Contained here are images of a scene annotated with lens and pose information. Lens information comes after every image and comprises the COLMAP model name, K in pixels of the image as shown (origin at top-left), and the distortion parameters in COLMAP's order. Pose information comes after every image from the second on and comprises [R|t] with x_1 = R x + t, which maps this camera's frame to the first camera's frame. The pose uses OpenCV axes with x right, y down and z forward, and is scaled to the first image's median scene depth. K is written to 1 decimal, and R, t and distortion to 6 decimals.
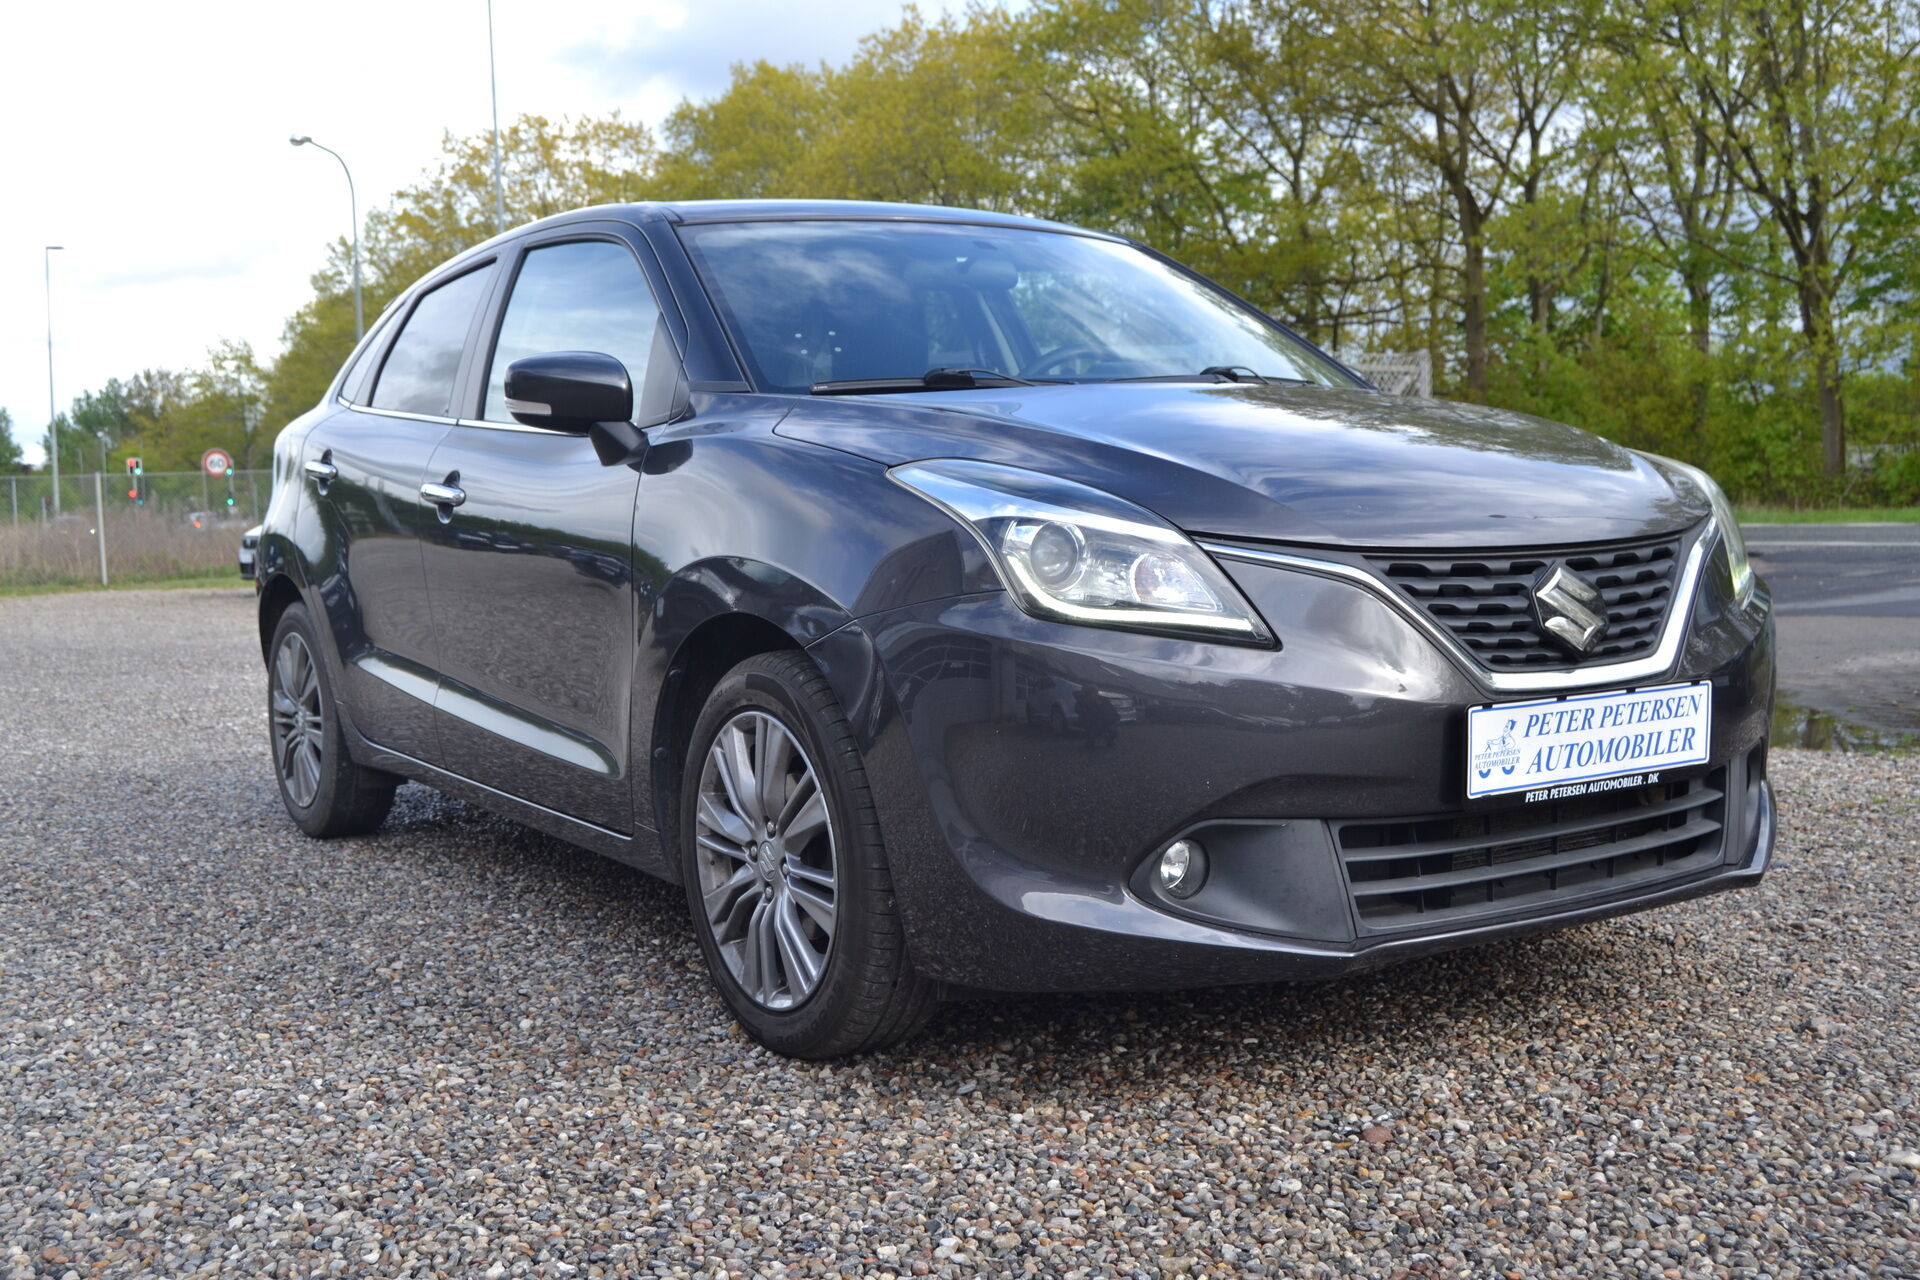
lens RADIAL K [[2022.8, 0, 960.0], [0, 2022.8, 640.0], [0, 0, 1]] dist [-0.030490, -0.046661]
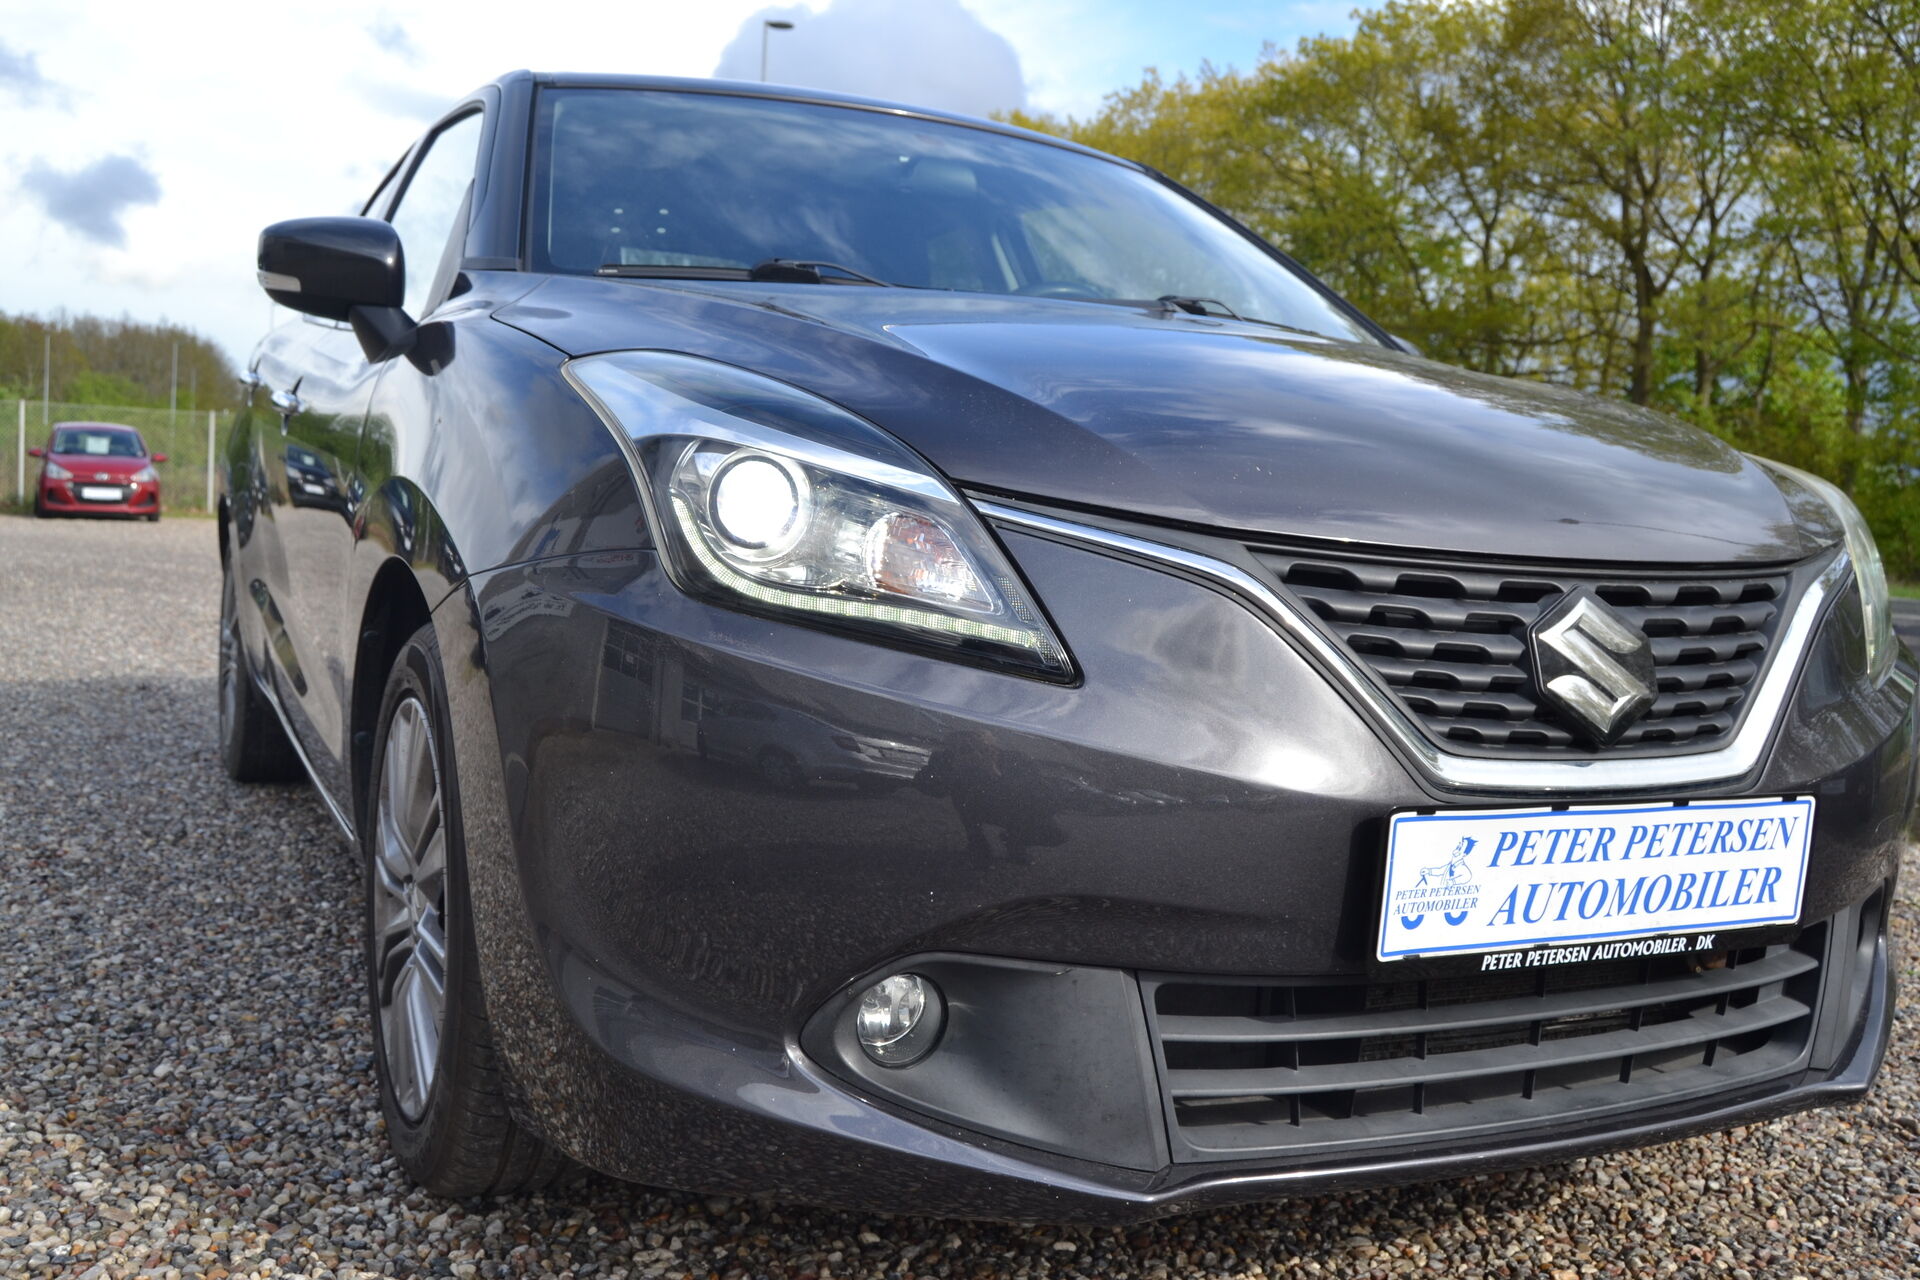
lens RADIAL K [[1756.0, 0, 960.0], [0, 1756.0, 640.0], [0, 0, 1]] dist [-0.064718, 0.021001]
pose [[0.989092, 0.094223, -0.113223, 0.163990], [-0.093448, 0.995550, 0.012141, -0.010965], [0.113863, -0.001428, 0.993495, 0.428459]]
